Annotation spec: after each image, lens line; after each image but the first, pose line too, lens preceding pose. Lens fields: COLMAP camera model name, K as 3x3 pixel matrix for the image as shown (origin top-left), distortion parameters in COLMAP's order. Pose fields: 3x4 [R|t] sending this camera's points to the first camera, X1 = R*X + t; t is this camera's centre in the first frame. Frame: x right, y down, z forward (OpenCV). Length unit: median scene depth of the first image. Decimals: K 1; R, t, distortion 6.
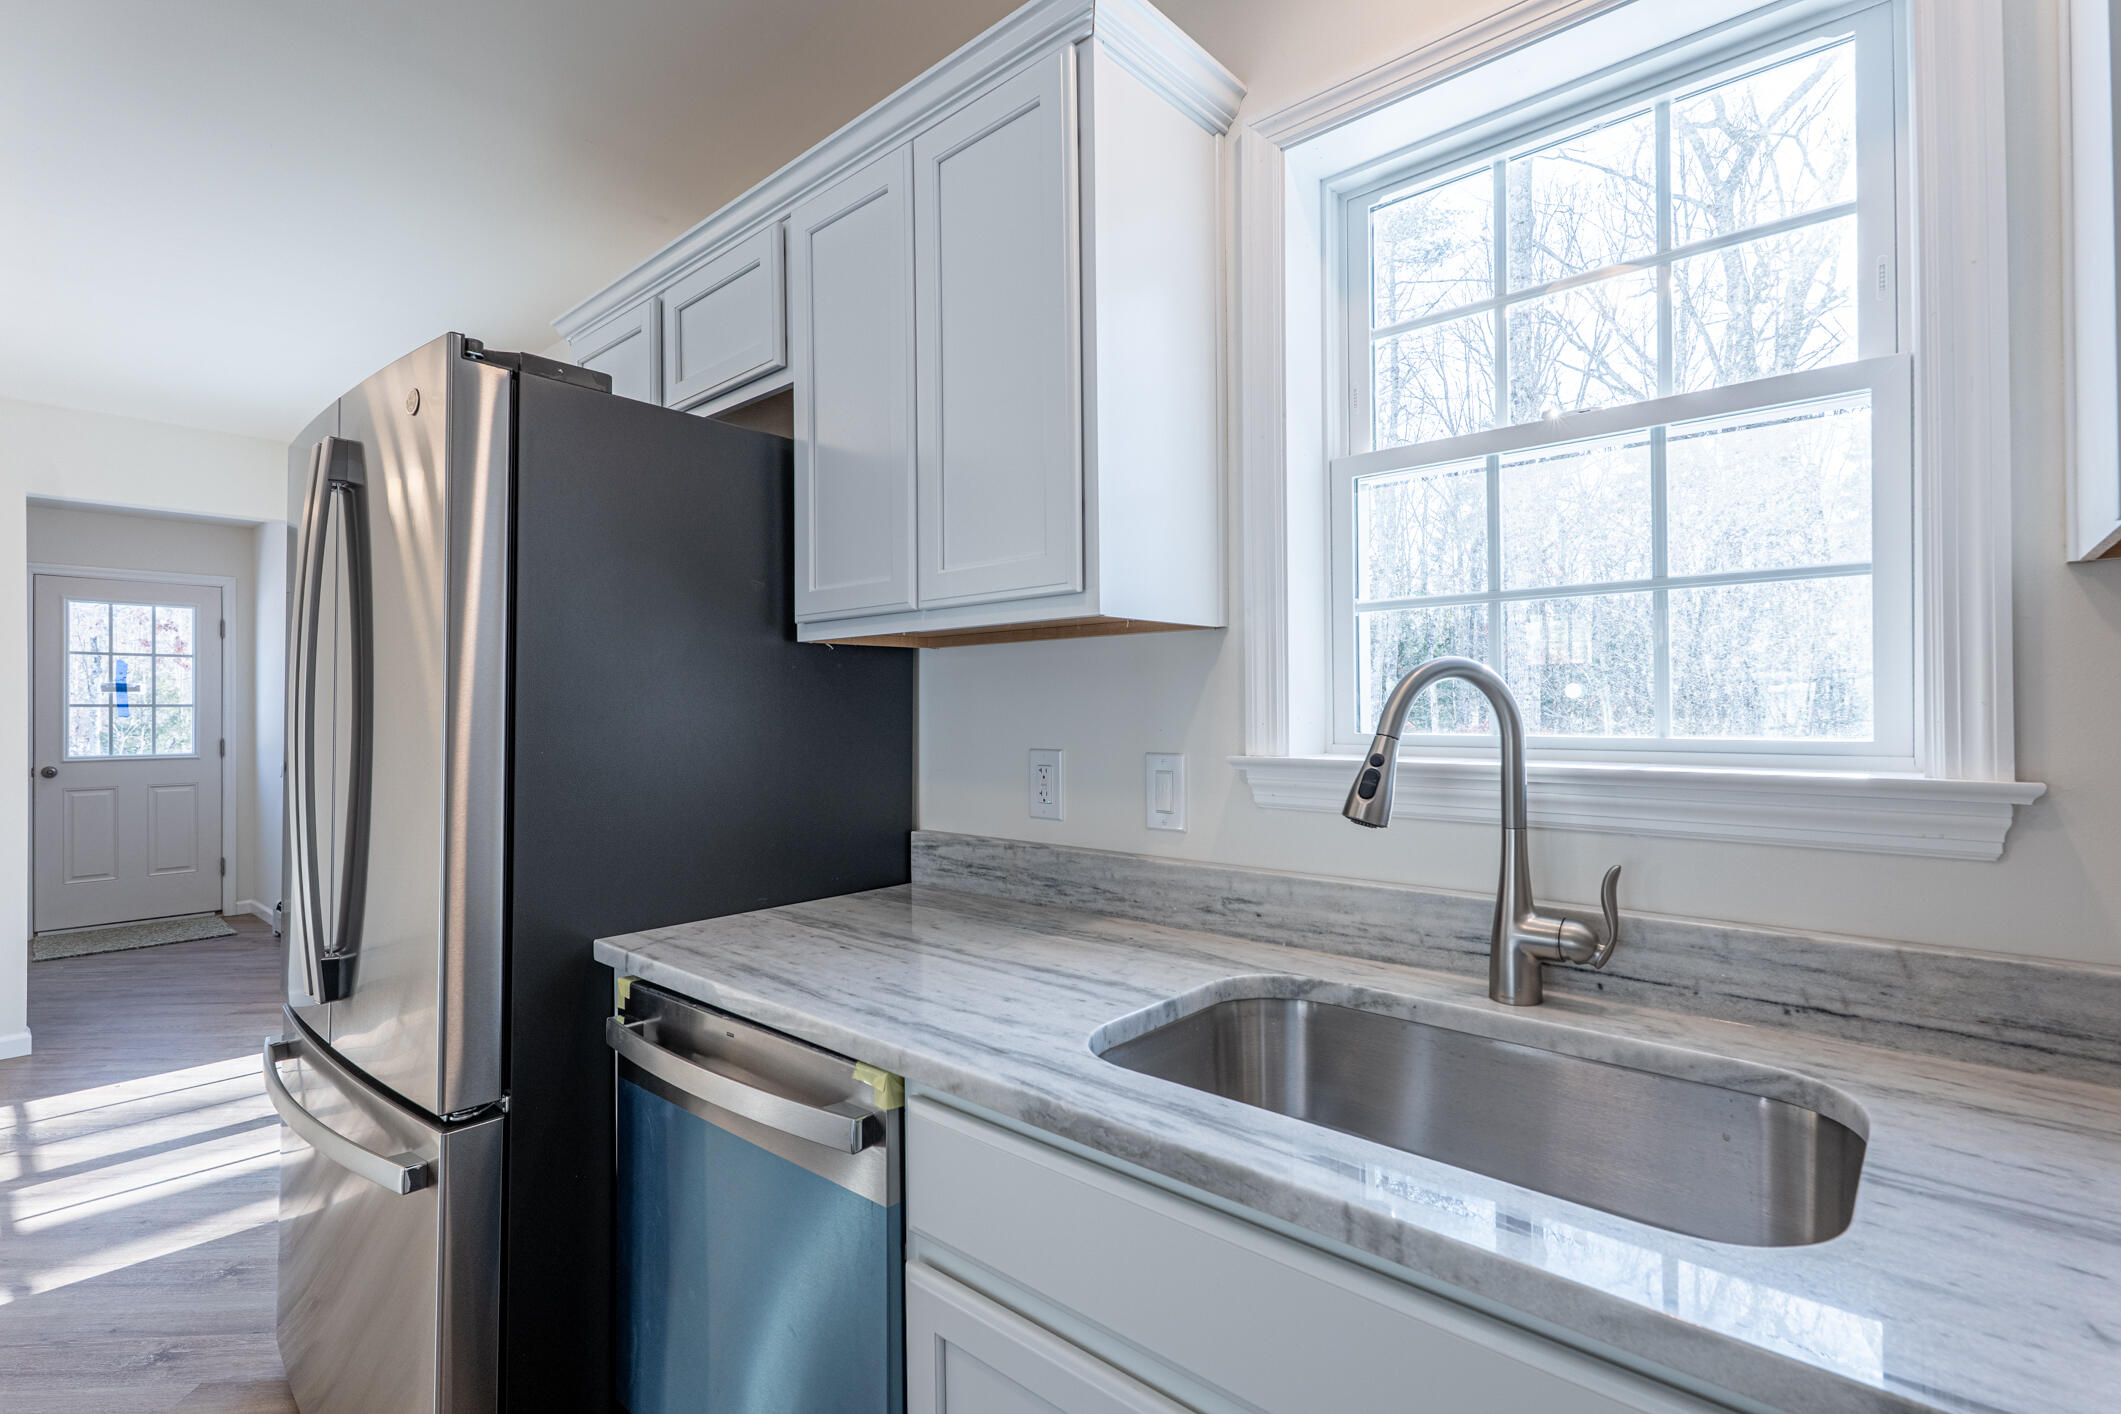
lens RADIAL K [[976.0, 0, 1062.4], [0, 976.0, 706.2], [0, 0, 1]] dist [0.002823, 0.000042]
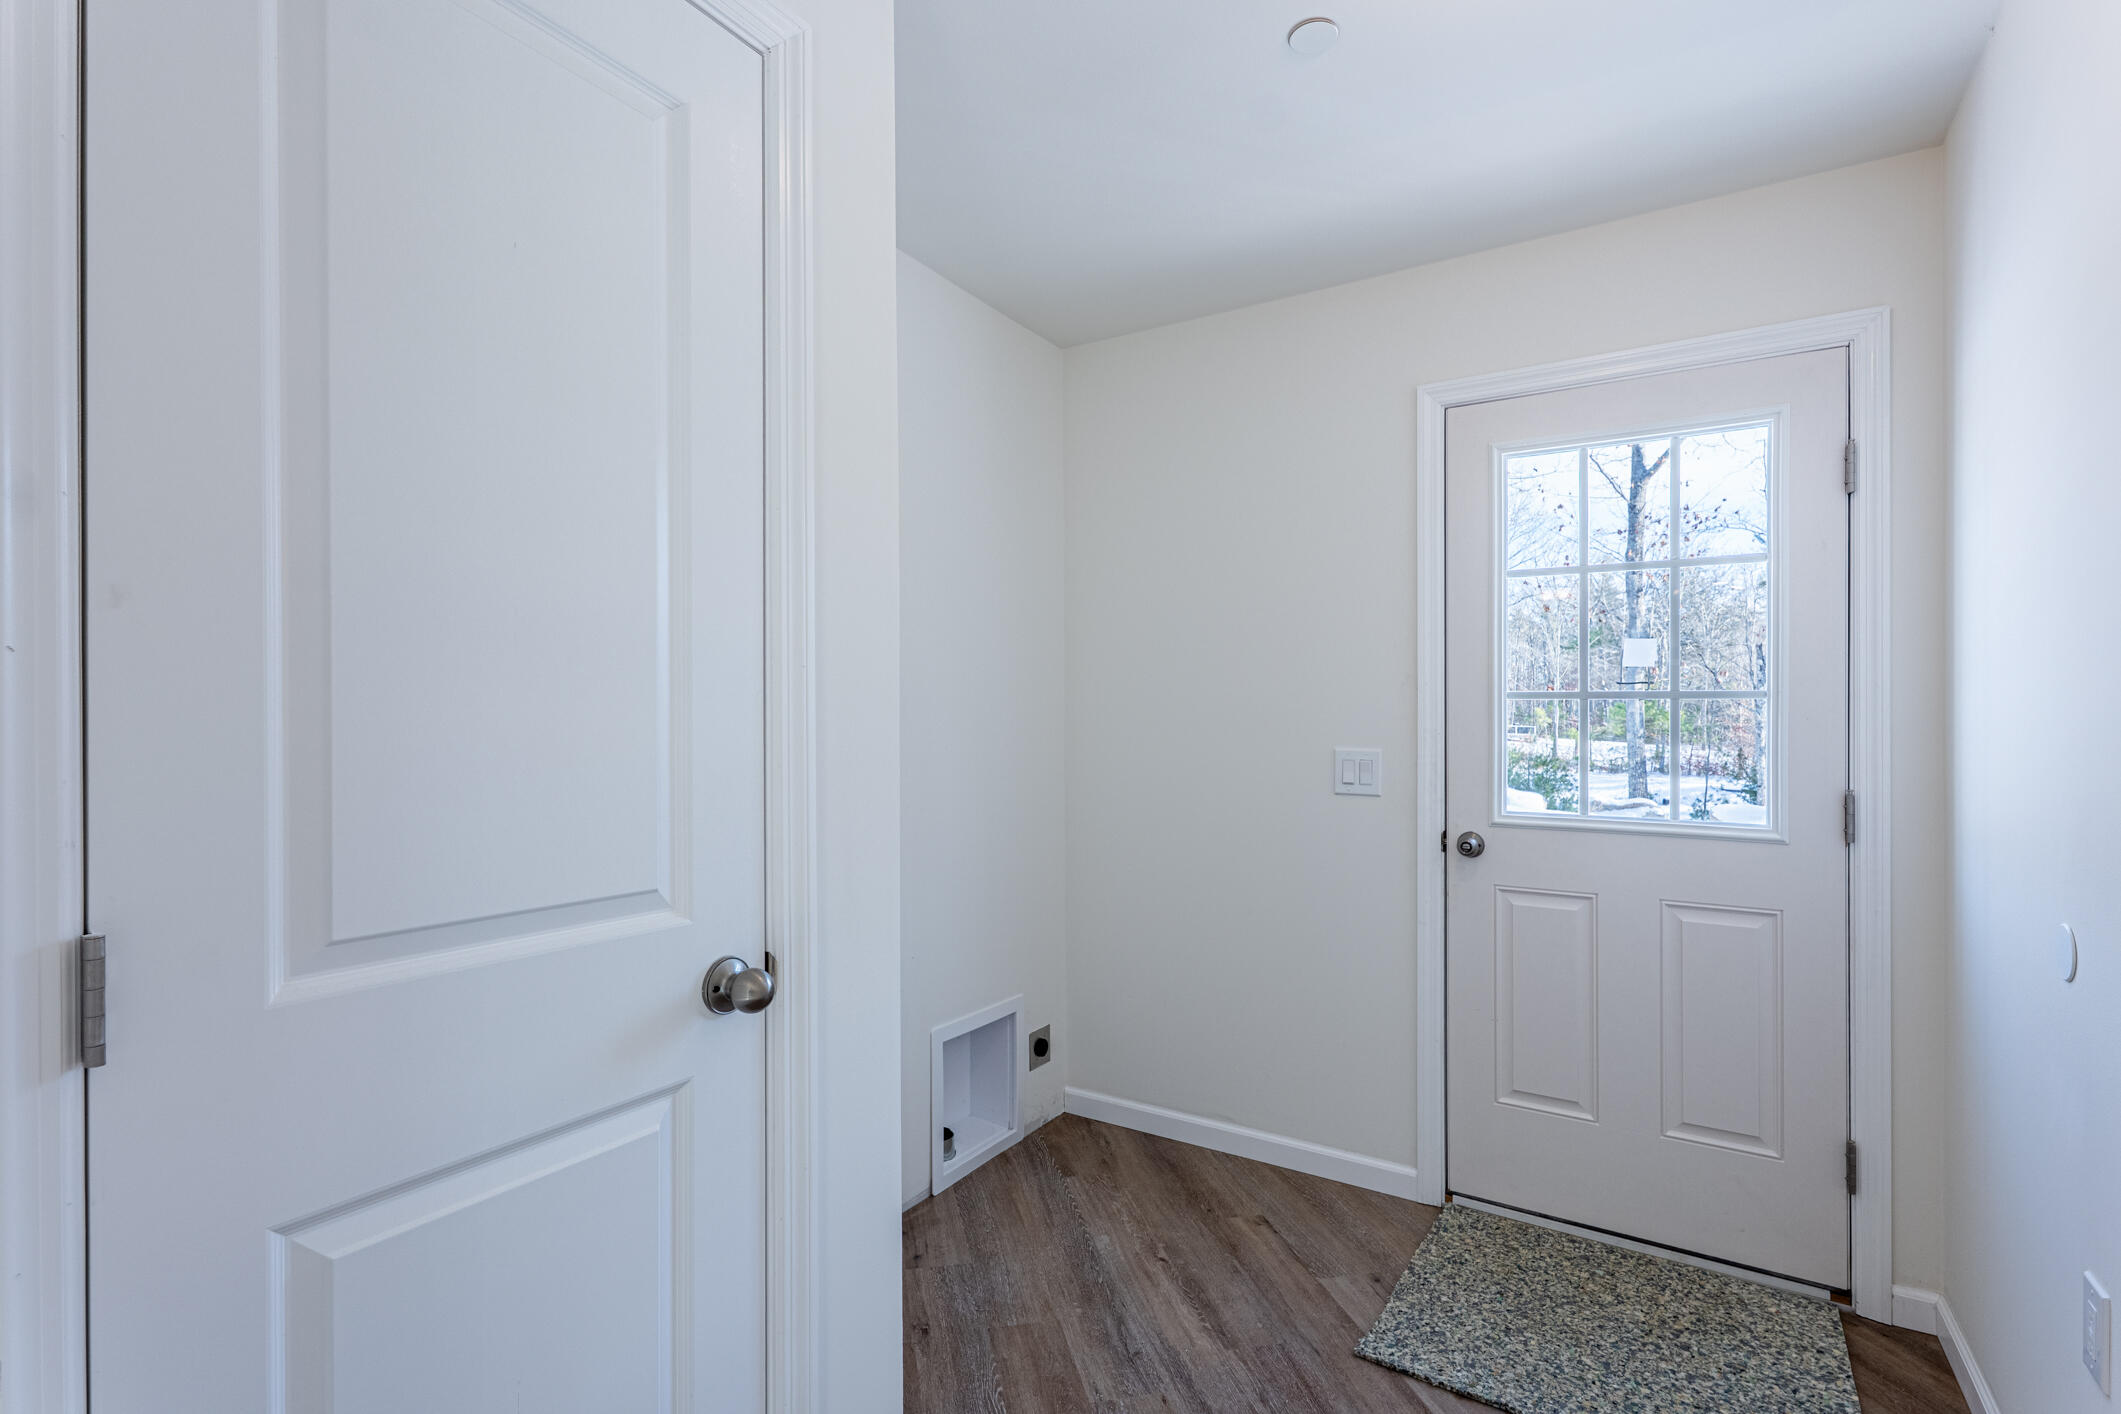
lens RADIAL K [[976.0, 0, 1061.9], [0, 976.0, 705.5], [0, 0, 1]] dist [0.002823, 0.000042]
pose [[0.175722, 0.008051, -0.984407, -0.588074], [0.007572, 0.999926, 0.009530, -0.001348], [0.984411, -0.009129, 0.175648, 0.688725]]
